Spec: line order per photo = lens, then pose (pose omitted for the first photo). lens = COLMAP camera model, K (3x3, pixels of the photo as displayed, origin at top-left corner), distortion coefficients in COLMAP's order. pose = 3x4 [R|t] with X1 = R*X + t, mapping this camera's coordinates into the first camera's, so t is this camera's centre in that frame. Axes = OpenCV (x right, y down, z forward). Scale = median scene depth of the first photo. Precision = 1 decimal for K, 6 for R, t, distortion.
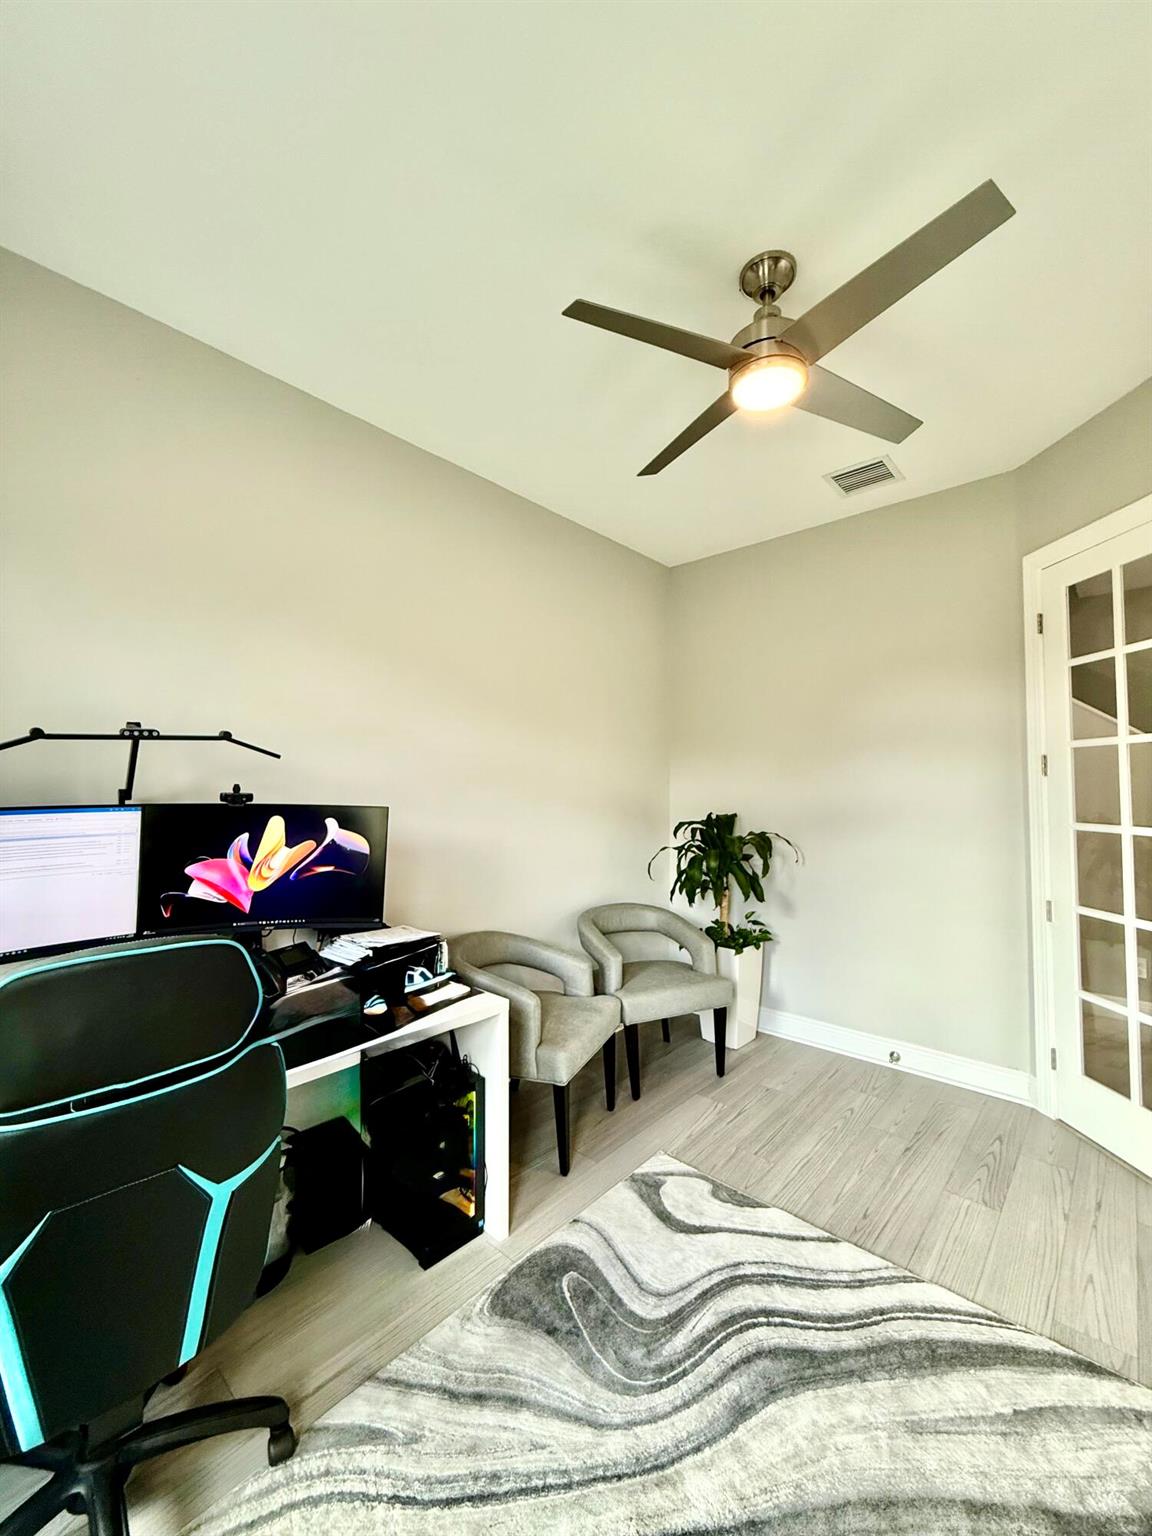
lens RADIAL K [[616.5, 0, 574.5], [0, 616.5, 761.5], [0, 0, 1]] dist [-0.000085, 0.000870]
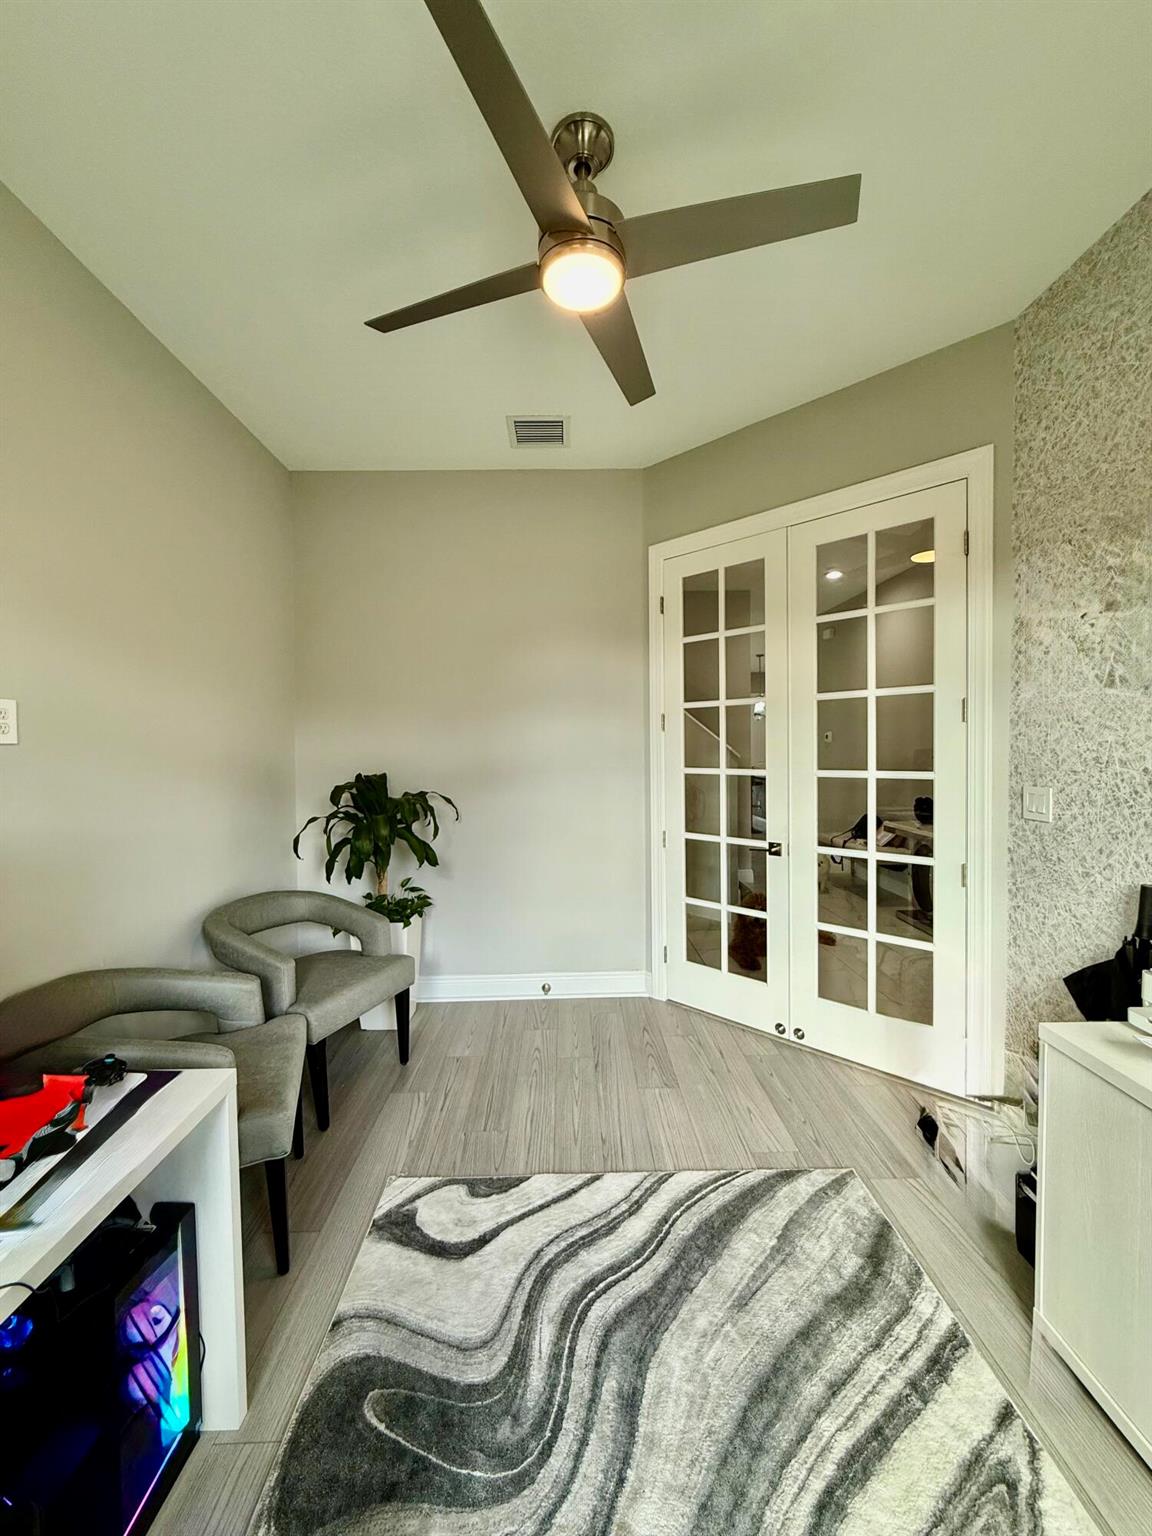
lens RADIAL K [[616.5, 0, 574.5], [0, 616.5, 761.5], [0, 0, 1]] dist [-0.000085, 0.000870]
pose [[0.727858, -0.028806, 0.685122, -0.303570], [-0.014752, 0.998228, 0.057642, 0.023257], [-0.685569, -0.052062, 0.726144, 0.323898]]
